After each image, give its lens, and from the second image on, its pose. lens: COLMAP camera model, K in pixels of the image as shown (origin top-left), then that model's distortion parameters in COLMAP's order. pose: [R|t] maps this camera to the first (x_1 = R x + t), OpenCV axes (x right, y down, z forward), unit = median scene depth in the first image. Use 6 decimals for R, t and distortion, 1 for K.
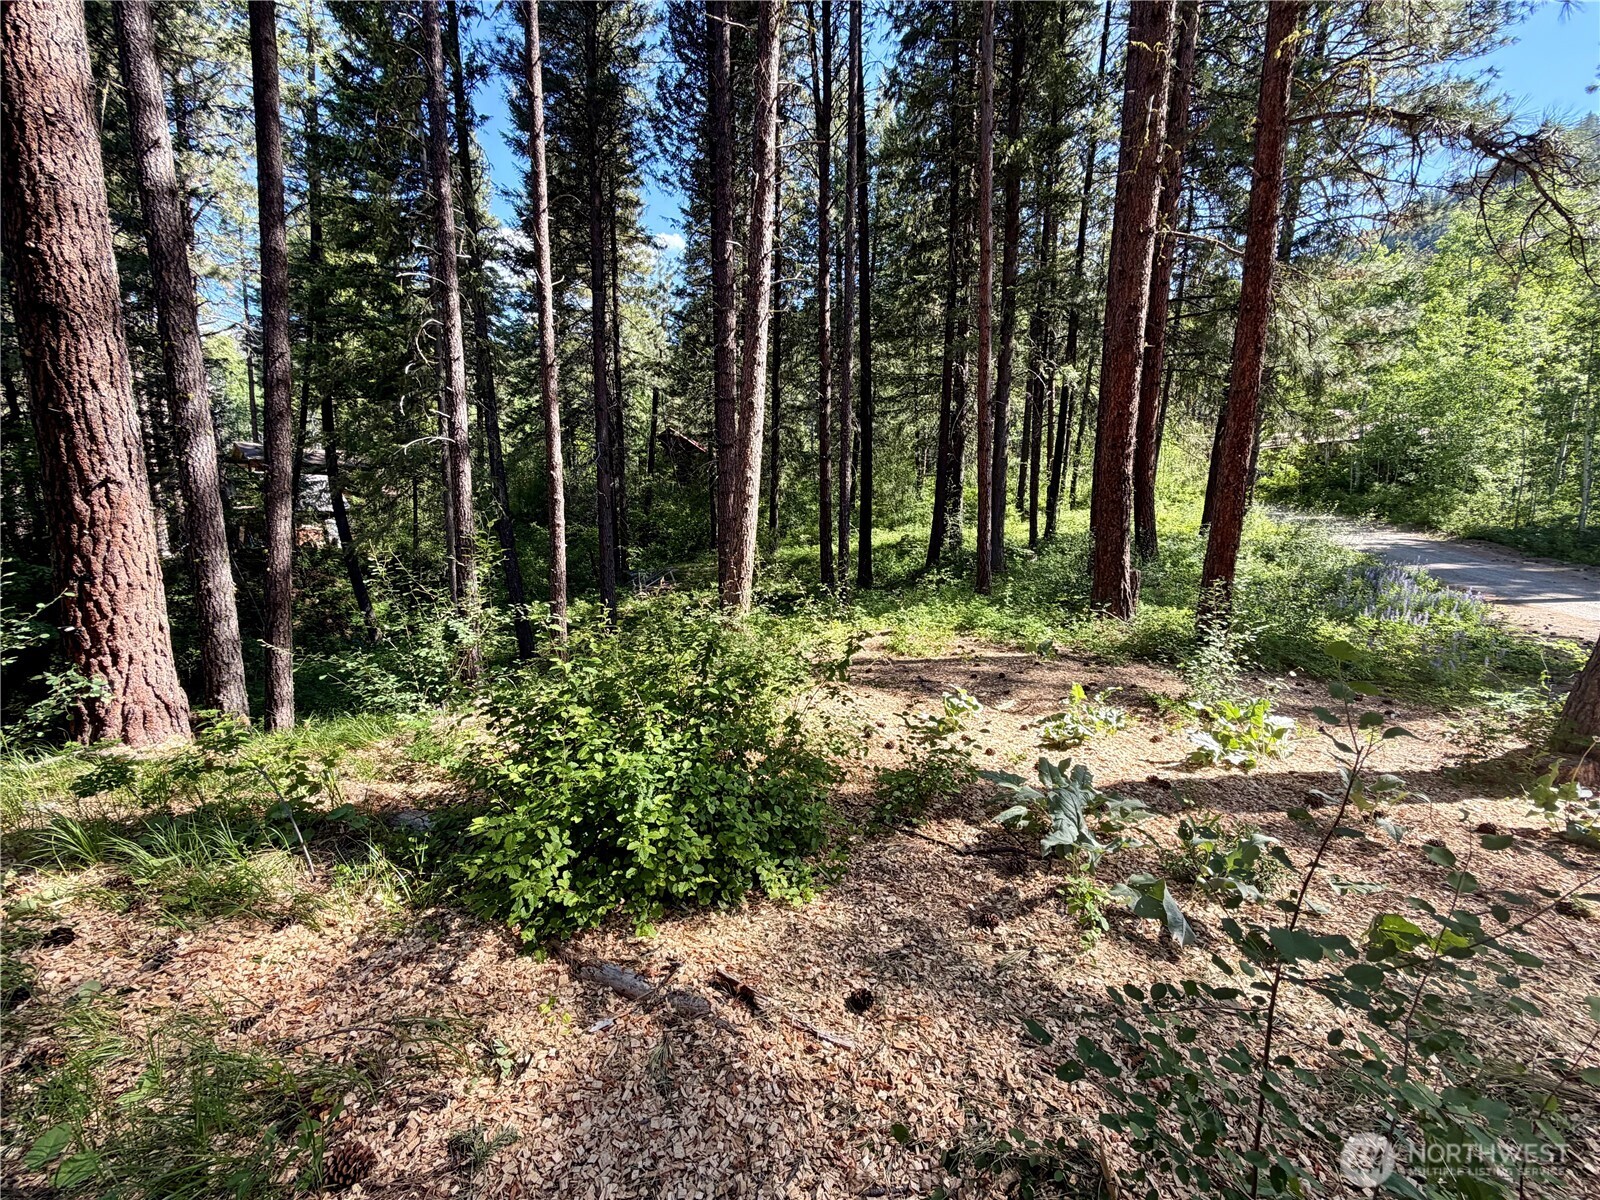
lens RADIAL K [[637.6, 0, 795.0], [0, 637.6, 605.9], [0, 0, 1]] dist [-0.000148, 0.000368]
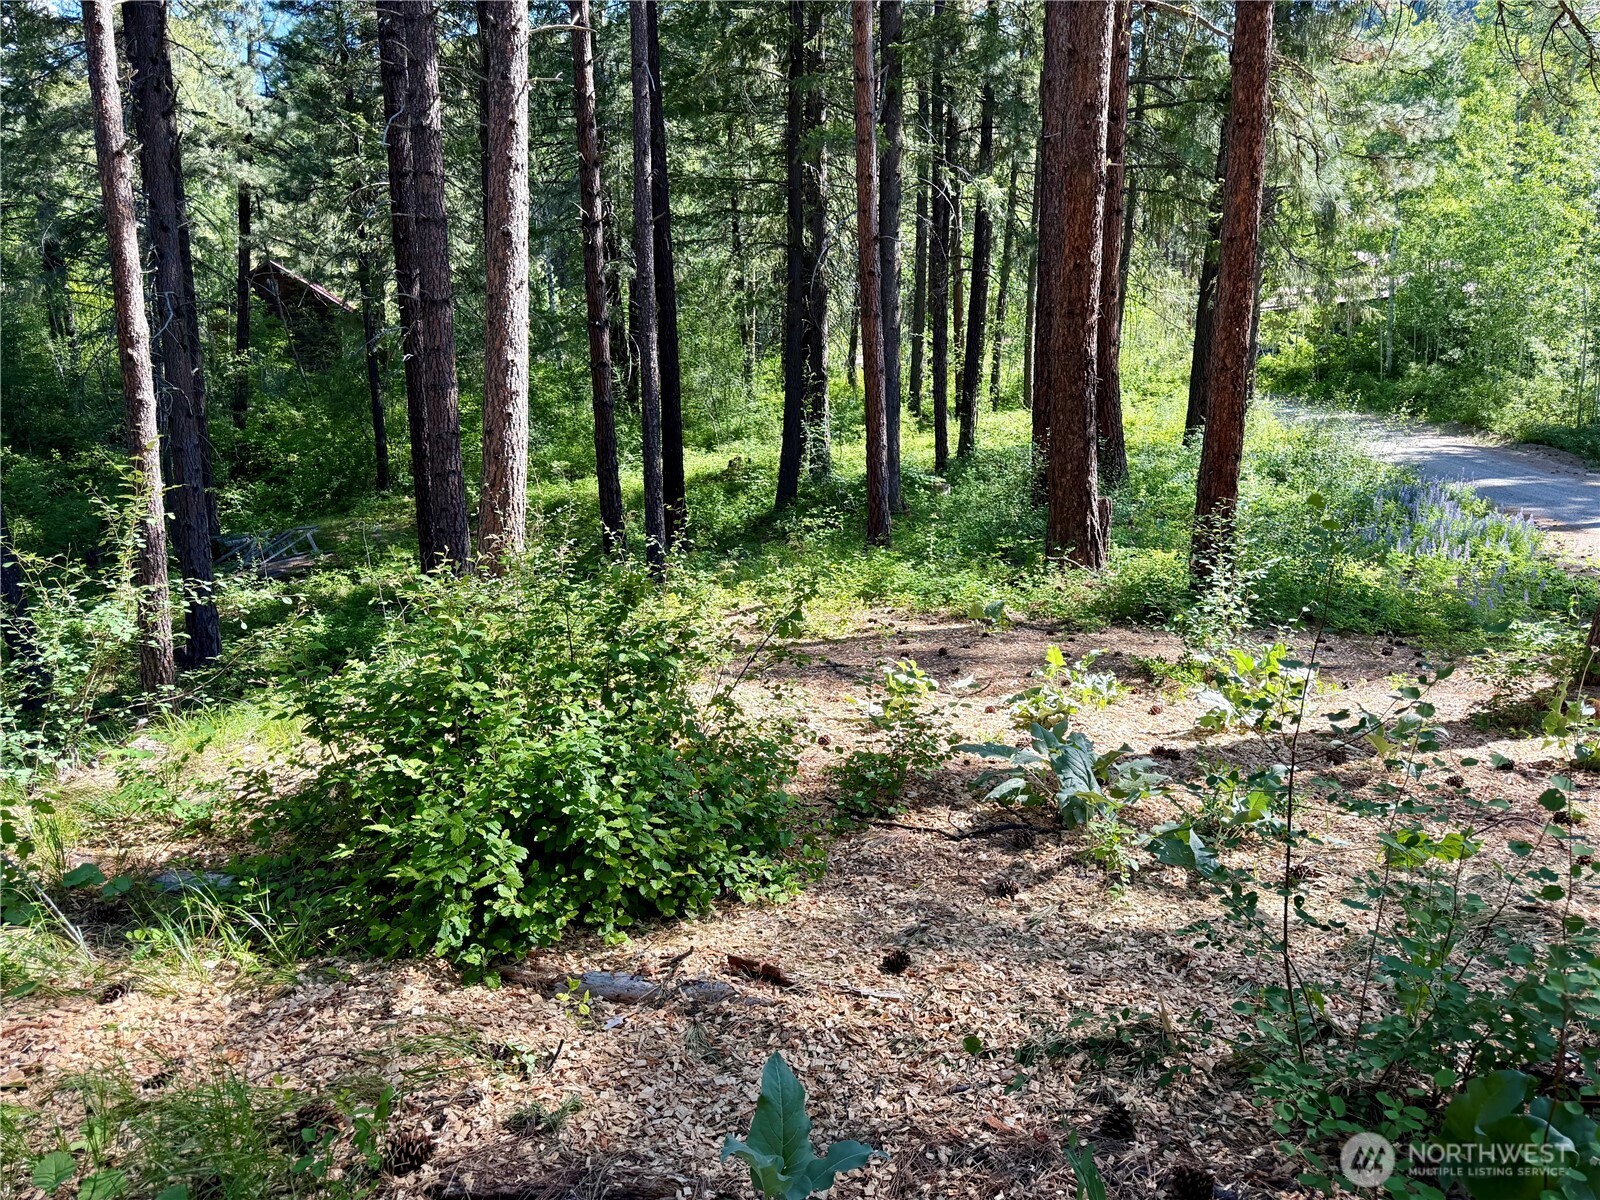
lens RADIAL K [[1116.9, 0, 807.8], [0, 1116.9, 607.5], [0, 0, 1]] dist [0.130121, -0.206417]
pose [[0.969202, -0.054729, 0.240110, -0.155636], [0.050088, 0.998422, 0.025394, 0.032743], [-0.241121, -0.012585, 0.970414, -0.209980]]
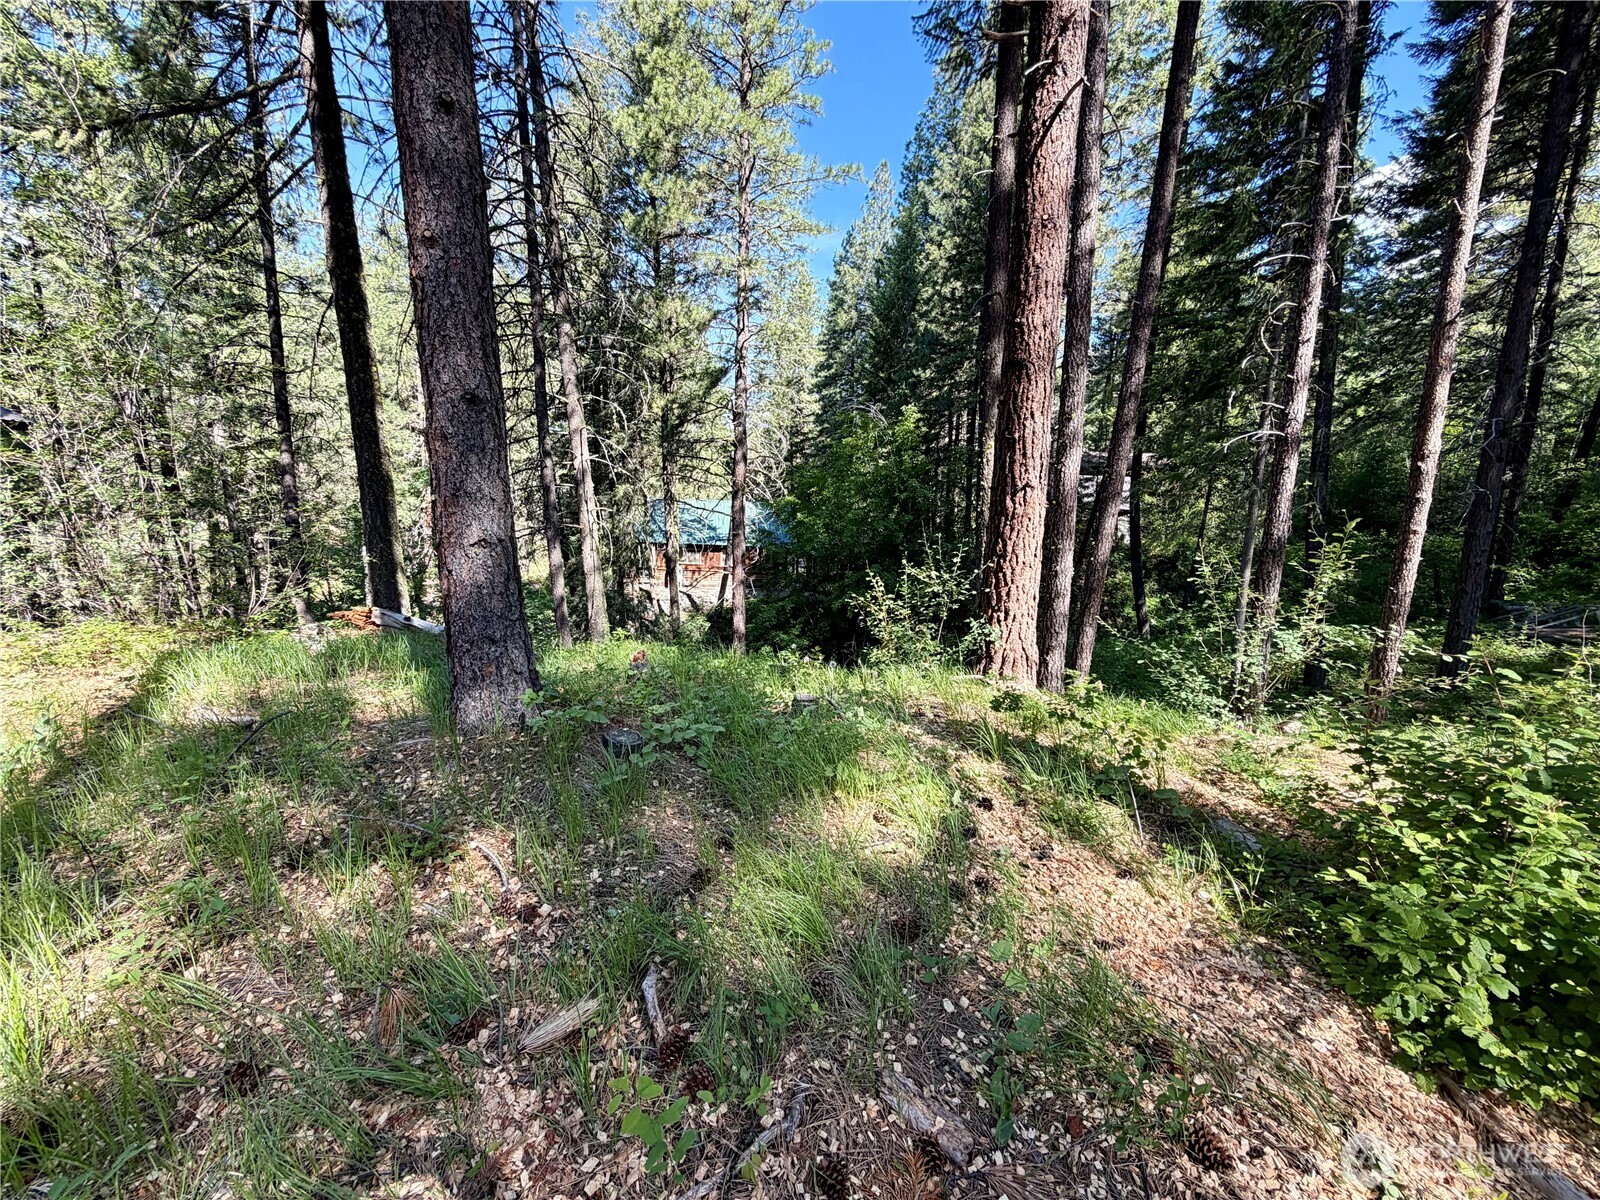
lens RADIAL K [[637.6, 0, 795.0], [0, 637.6, 605.9], [0, 0, 1]] dist [-0.000148, 0.000368]
pose [[0.461641, 0.146640, -0.874863, -0.073137], [-0.145618, 0.985390, 0.088327, 0.006596], [0.875033, 0.086620, 0.476250, -0.046516]]
